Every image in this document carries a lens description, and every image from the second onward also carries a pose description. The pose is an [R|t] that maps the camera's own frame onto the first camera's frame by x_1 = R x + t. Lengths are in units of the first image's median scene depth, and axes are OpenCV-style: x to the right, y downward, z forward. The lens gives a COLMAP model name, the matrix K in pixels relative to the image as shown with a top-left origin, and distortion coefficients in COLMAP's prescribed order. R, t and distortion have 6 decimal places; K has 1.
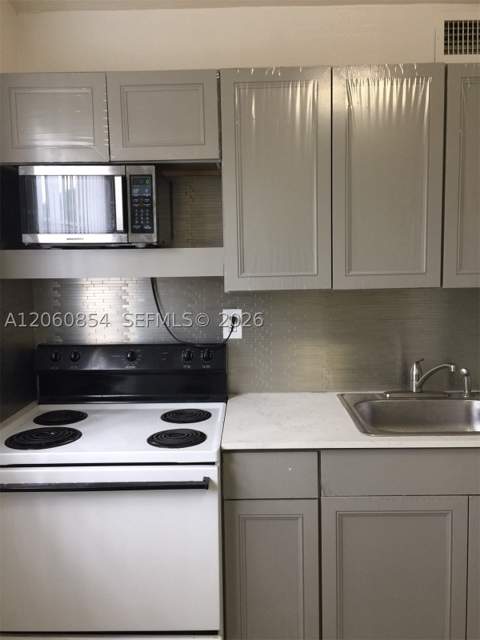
lens RADIAL K [[553.3, 0, 240.5], [0, 553.3, 312.0], [0, 0, 1]] dist [0.027574, -0.012814]
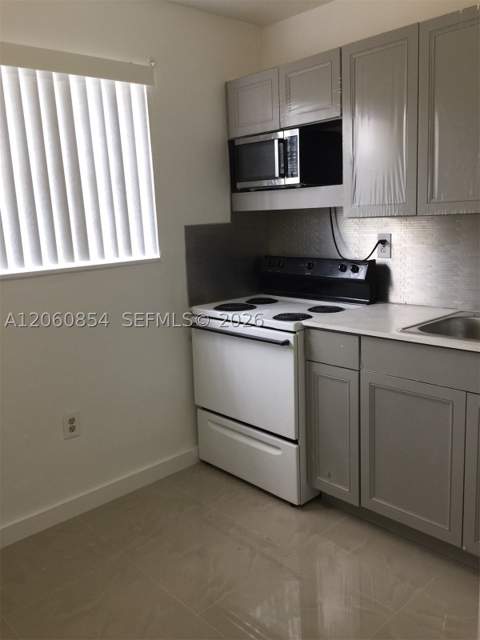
lens RADIAL K [[553.3, 0, 240.5], [0, 553.3, 312.0], [0, 0, 1]] dist [0.027574, -0.012814]
pose [[0.687146, 0.112097, -0.717819, 0.805992], [-0.033602, 0.991871, 0.122727, 0.033661], [0.725742, -0.060211, 0.685327, -0.115115]]
